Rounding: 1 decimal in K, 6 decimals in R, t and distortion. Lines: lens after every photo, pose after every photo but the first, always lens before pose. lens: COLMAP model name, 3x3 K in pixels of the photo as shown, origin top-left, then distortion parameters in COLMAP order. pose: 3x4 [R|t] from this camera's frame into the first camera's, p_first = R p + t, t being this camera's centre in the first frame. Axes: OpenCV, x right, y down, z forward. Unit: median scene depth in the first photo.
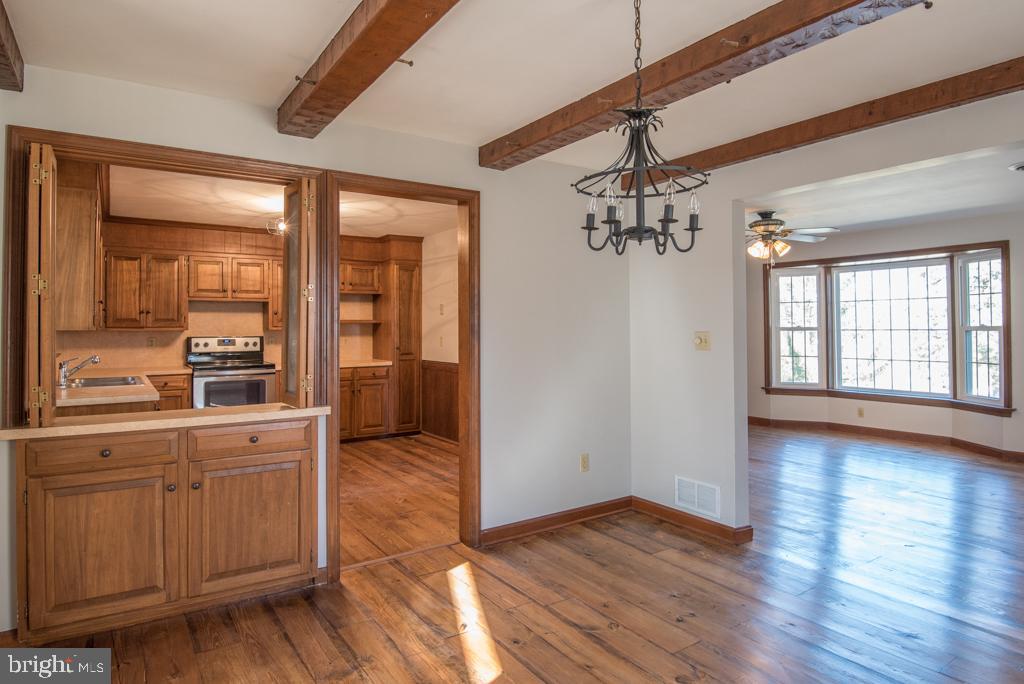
lens RADIAL K [[581.1, 0, 501.3], [0, 581.1, 313.7], [0, 0, 1]] dist [0.015356, -0.026755]
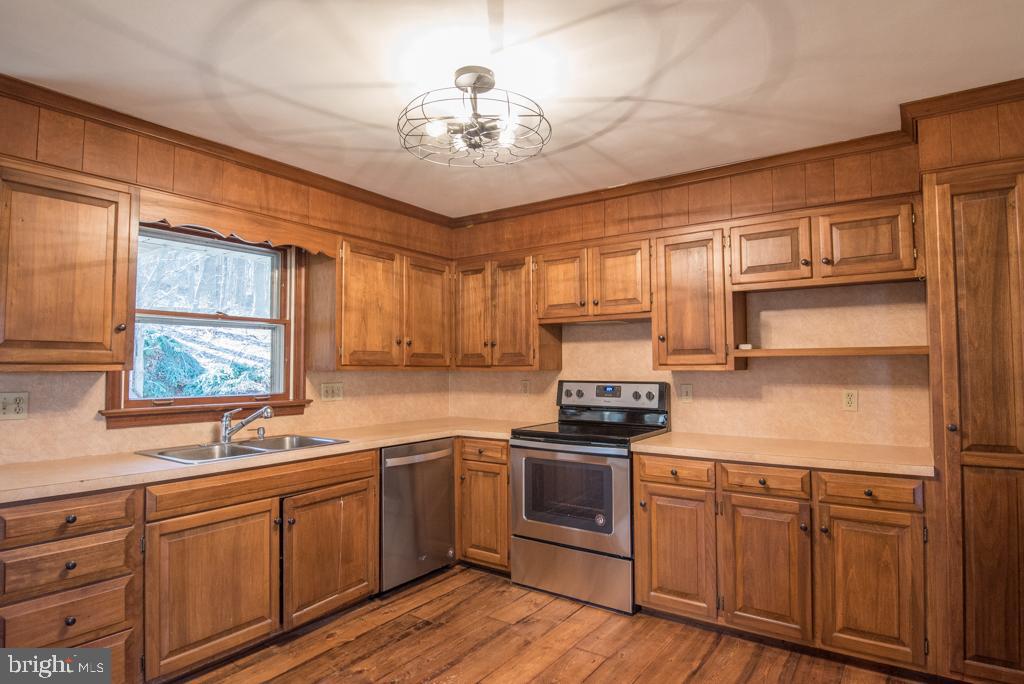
lens RADIAL K [[581.1, 0, 519.9], [0, 581.1, 341.9], [0, 0, 1]] dist [0.015356, -0.026755]
pose [[0.378089, -0.036940, -0.925032, 0.044269], [0.022901, 0.999271, -0.030545, 0.015033], [0.925486, -0.009635, 0.378659, 0.695389]]
